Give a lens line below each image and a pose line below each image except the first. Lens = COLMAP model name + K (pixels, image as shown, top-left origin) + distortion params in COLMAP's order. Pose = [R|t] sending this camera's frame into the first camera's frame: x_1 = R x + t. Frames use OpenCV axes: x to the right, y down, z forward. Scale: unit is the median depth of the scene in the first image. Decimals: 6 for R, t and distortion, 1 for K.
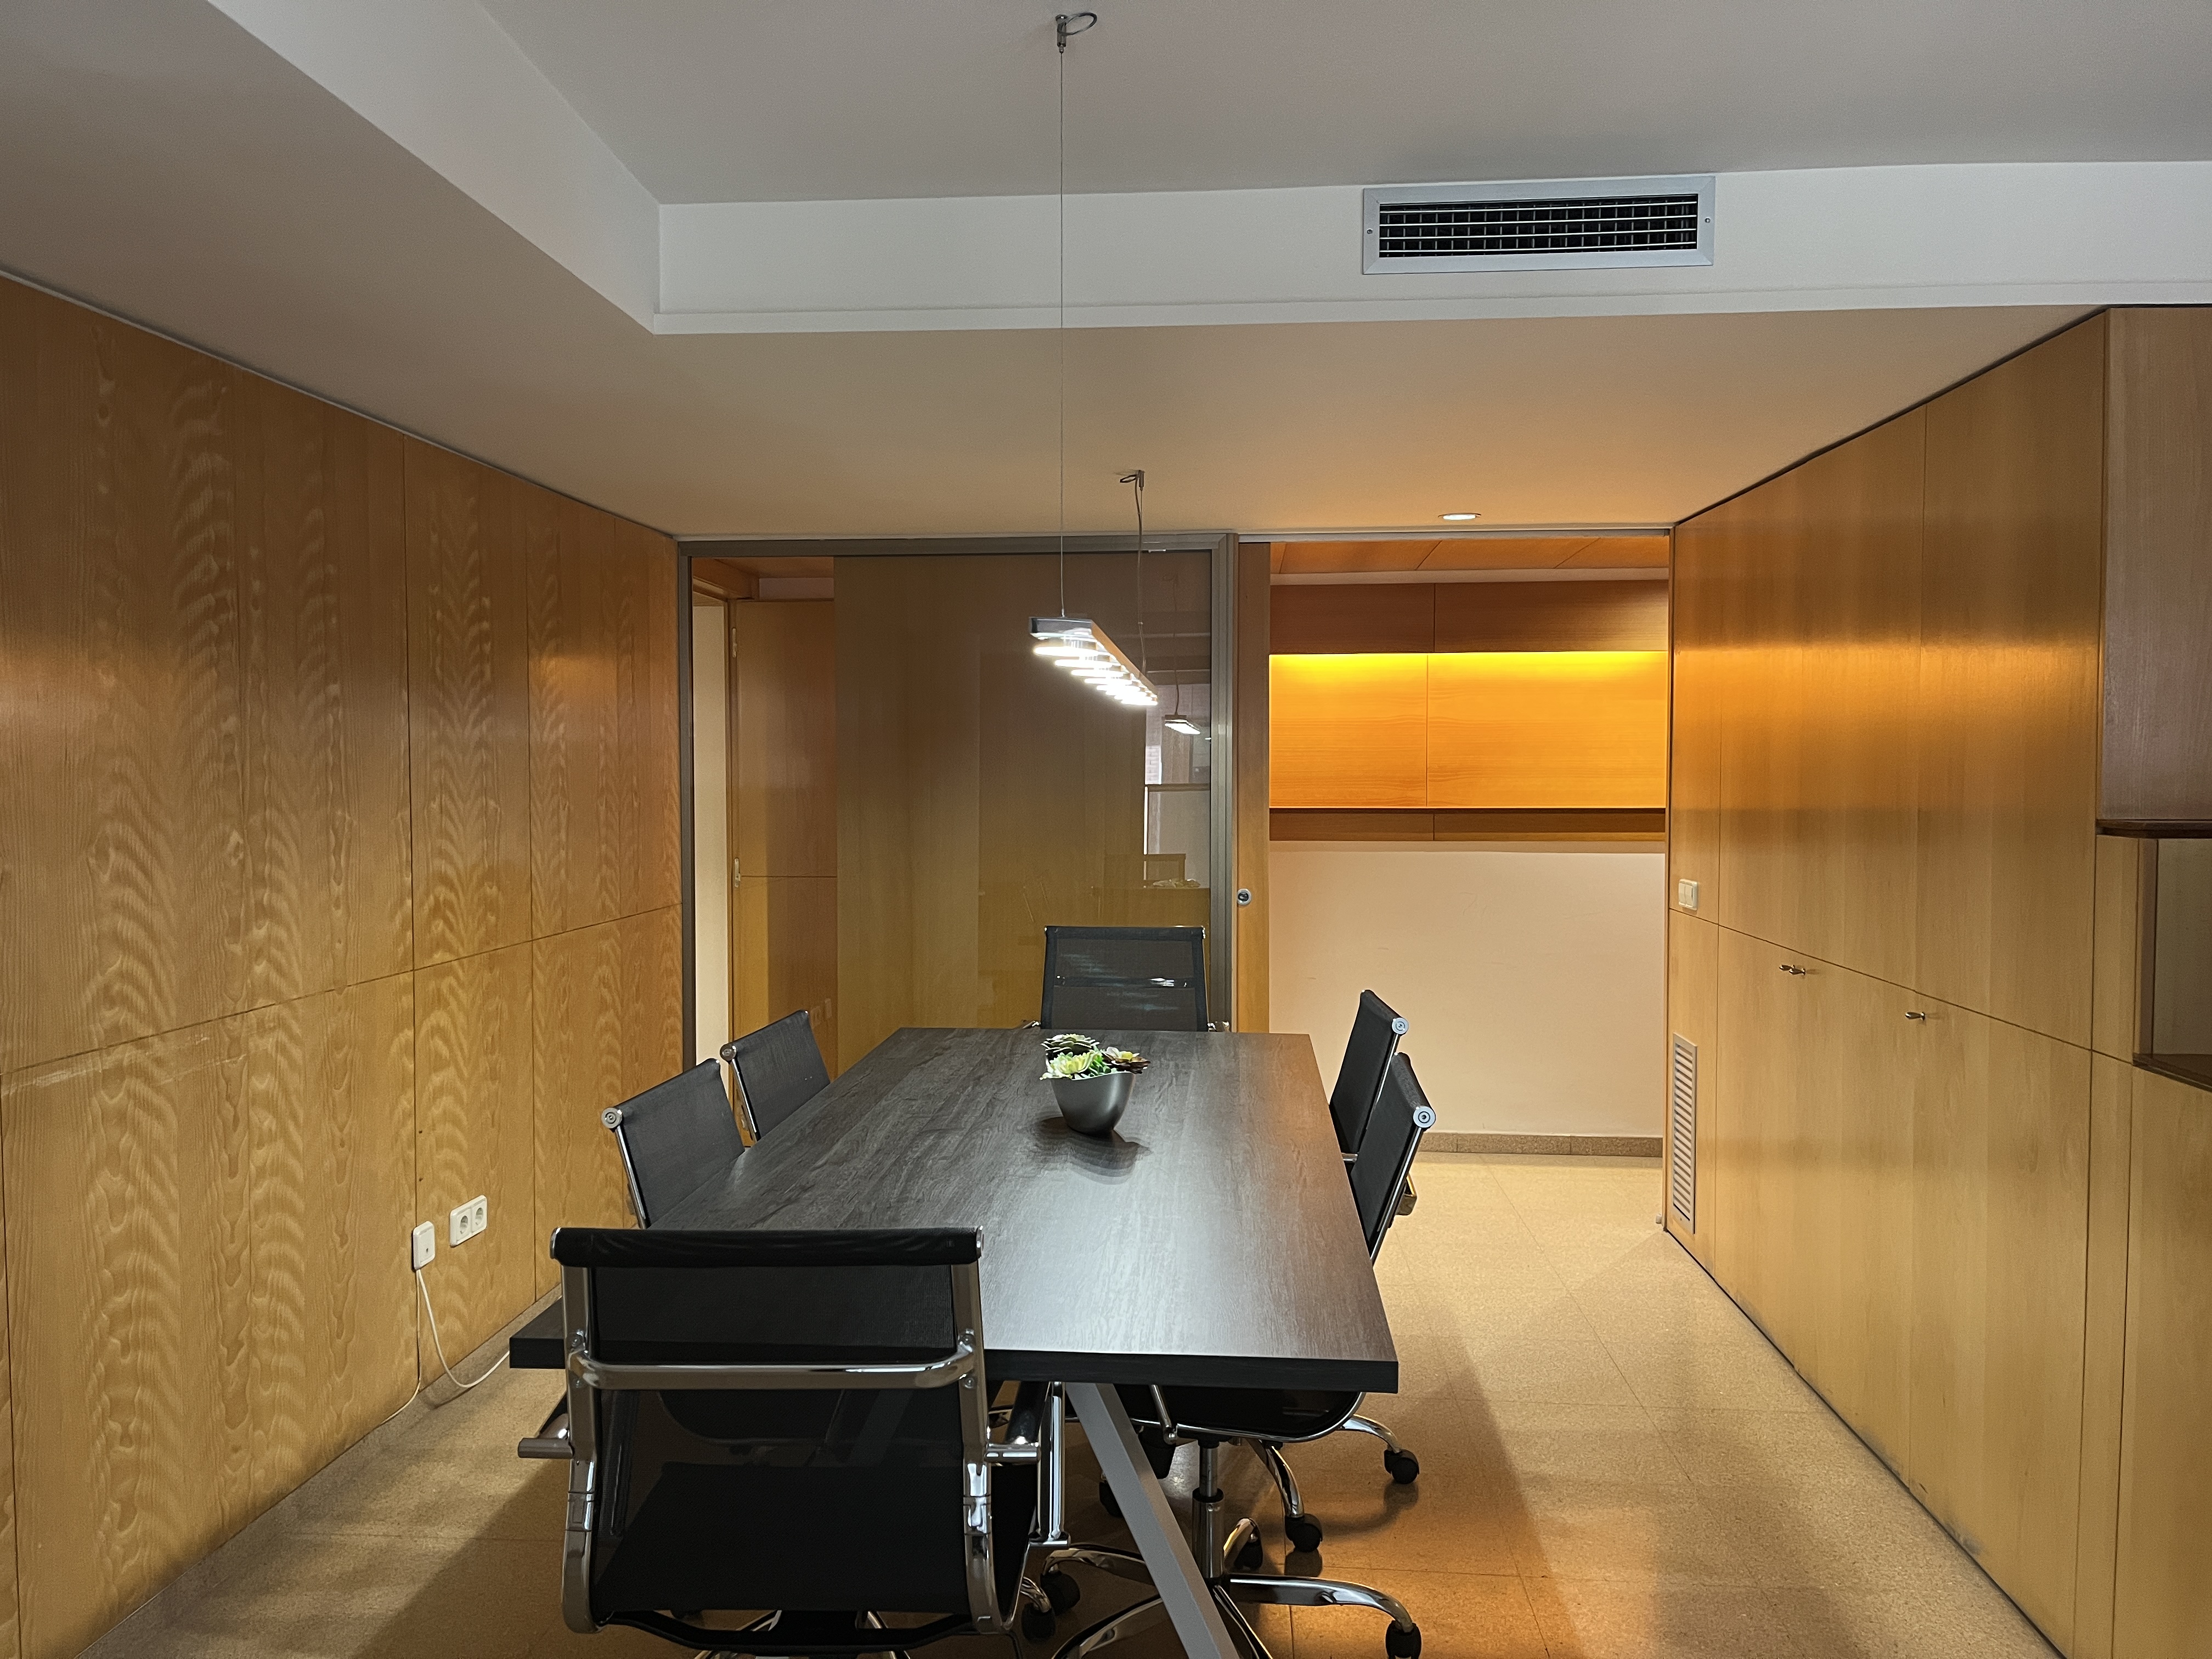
lens RADIAL K [[1648.3, 0, 1094.6], [0, 1648.3, 824.7], [0, 0, 1]] dist [0.066105, -0.087454]
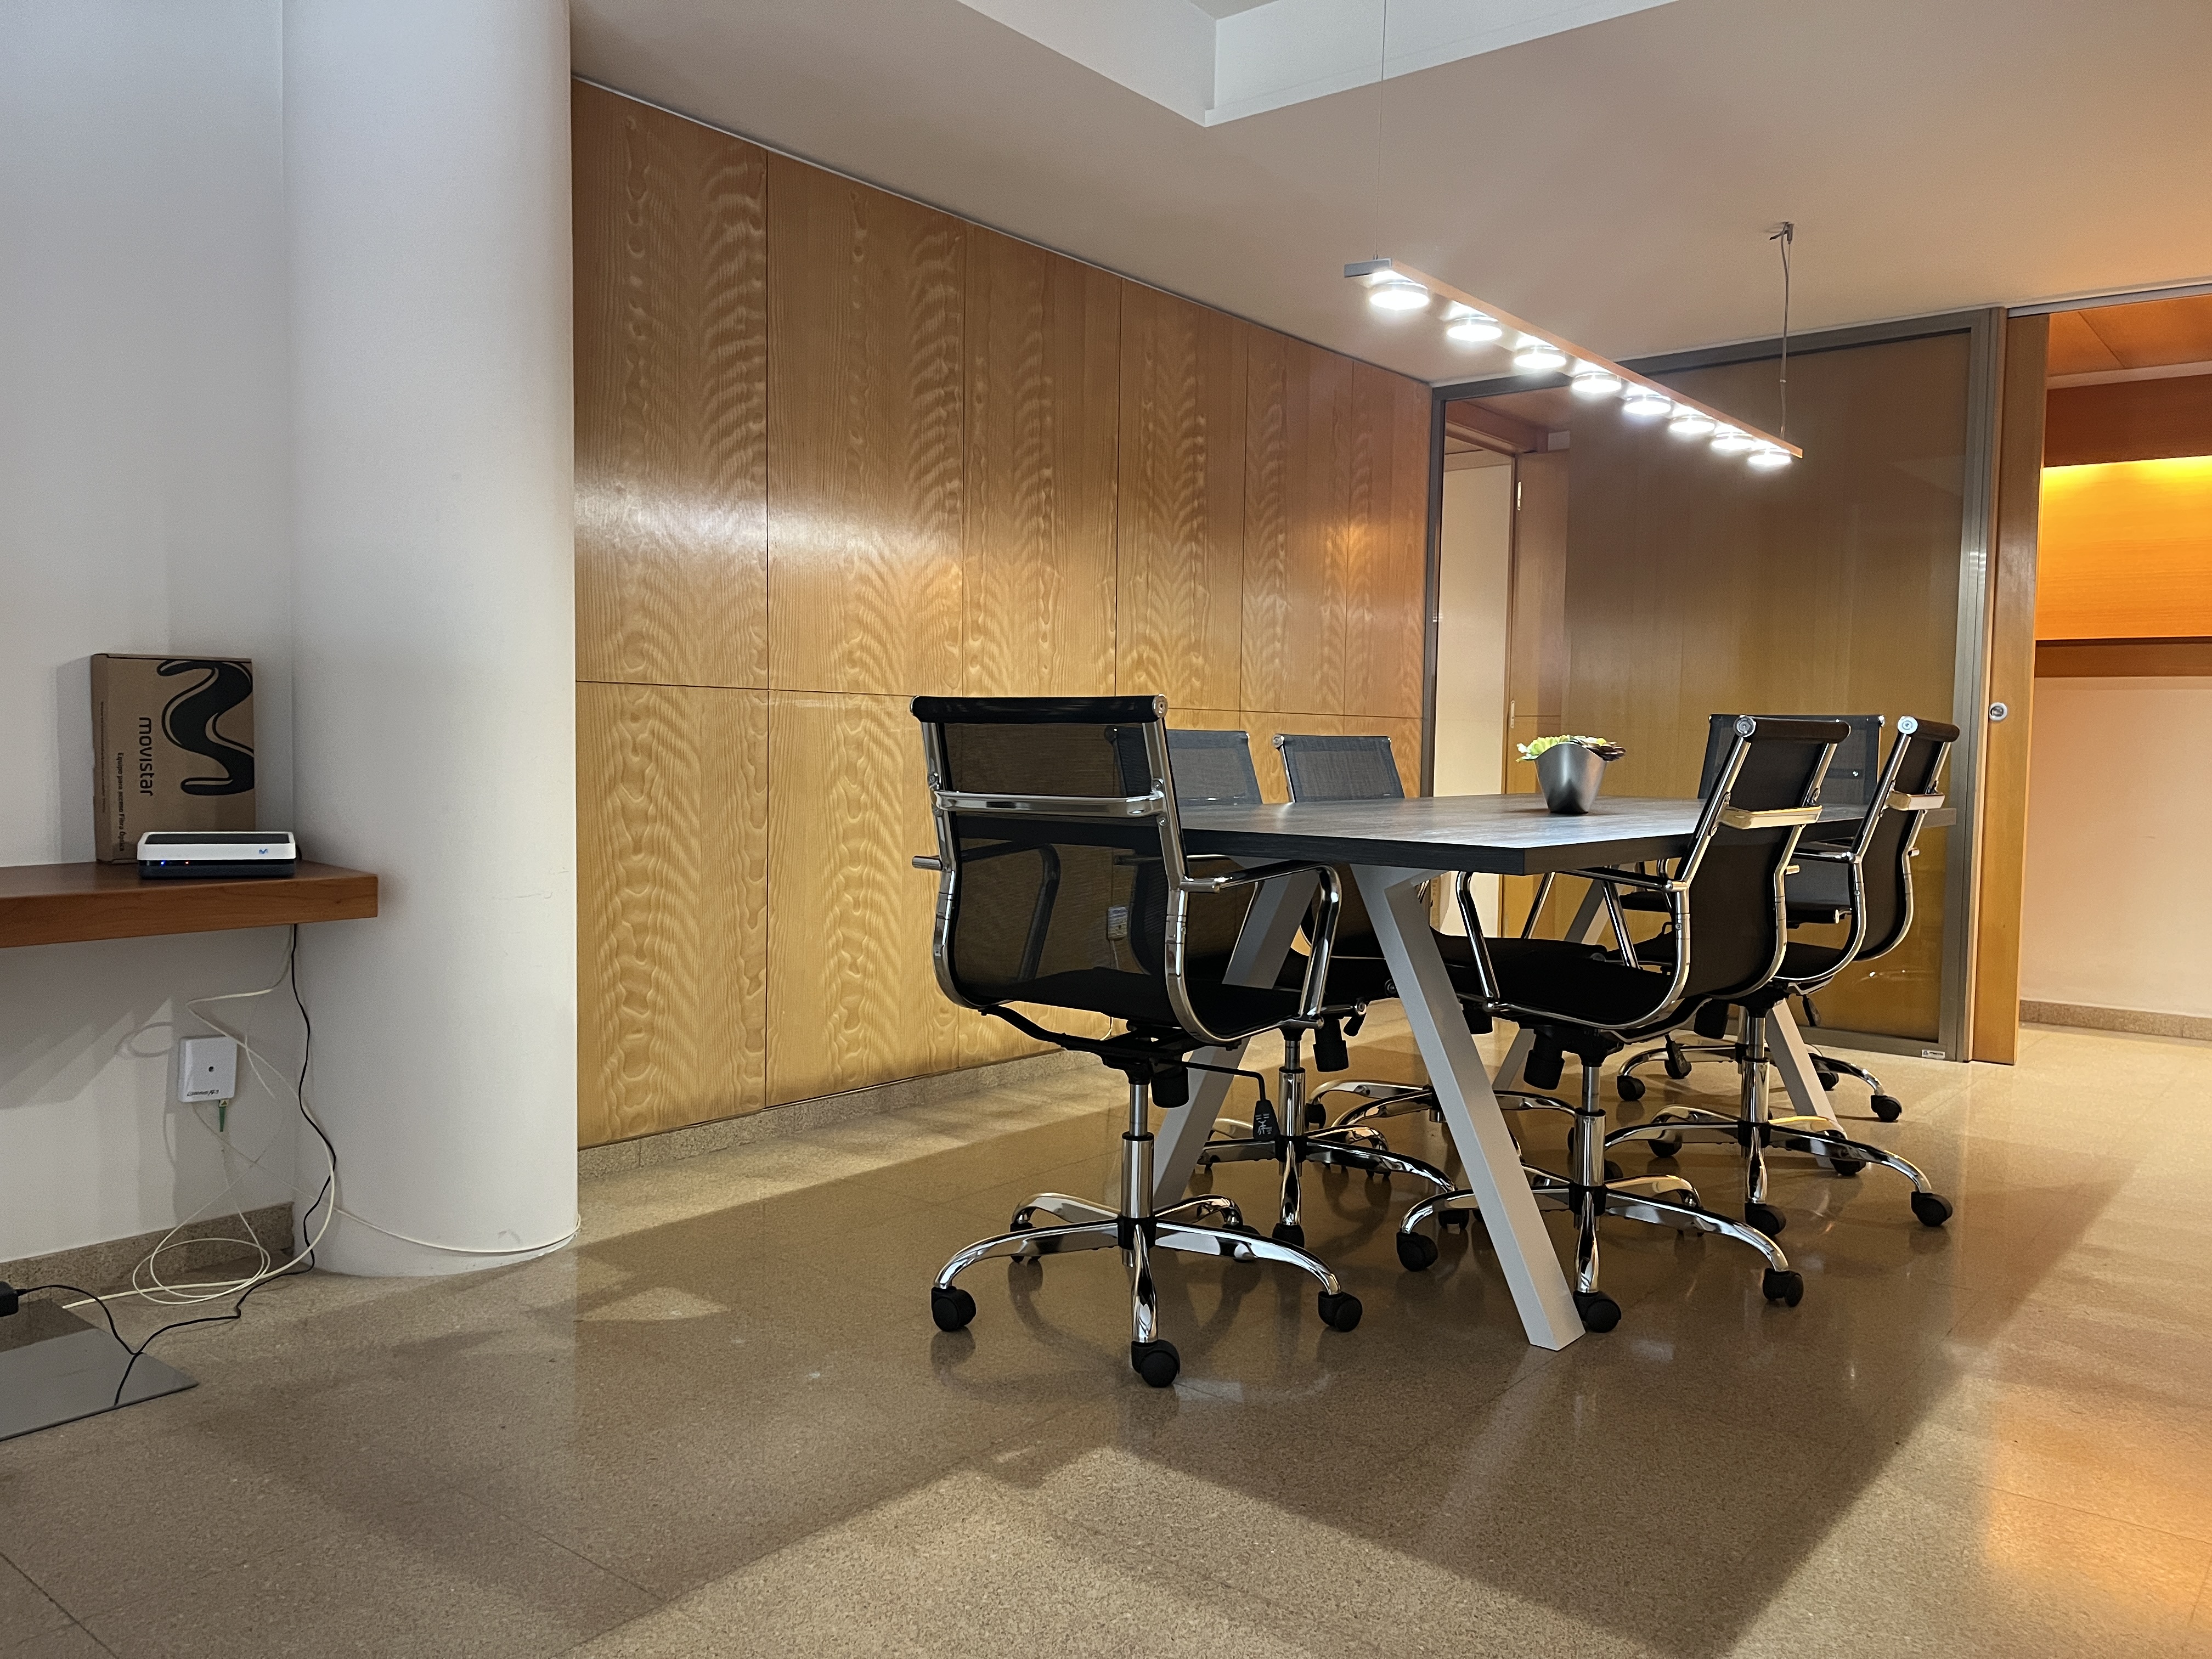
lens RADIAL K [[1648.3, 0, 1102.5], [0, 1648.3, 833.9], [0, 0, 1]] dist [0.066105, -0.087454]
pose [[0.824924, 0.046616, -0.563318, 0.354133], [-0.036888, 0.998909, 0.028644, 0.177709], [0.564039, -0.002849, 0.825743, -0.058802]]
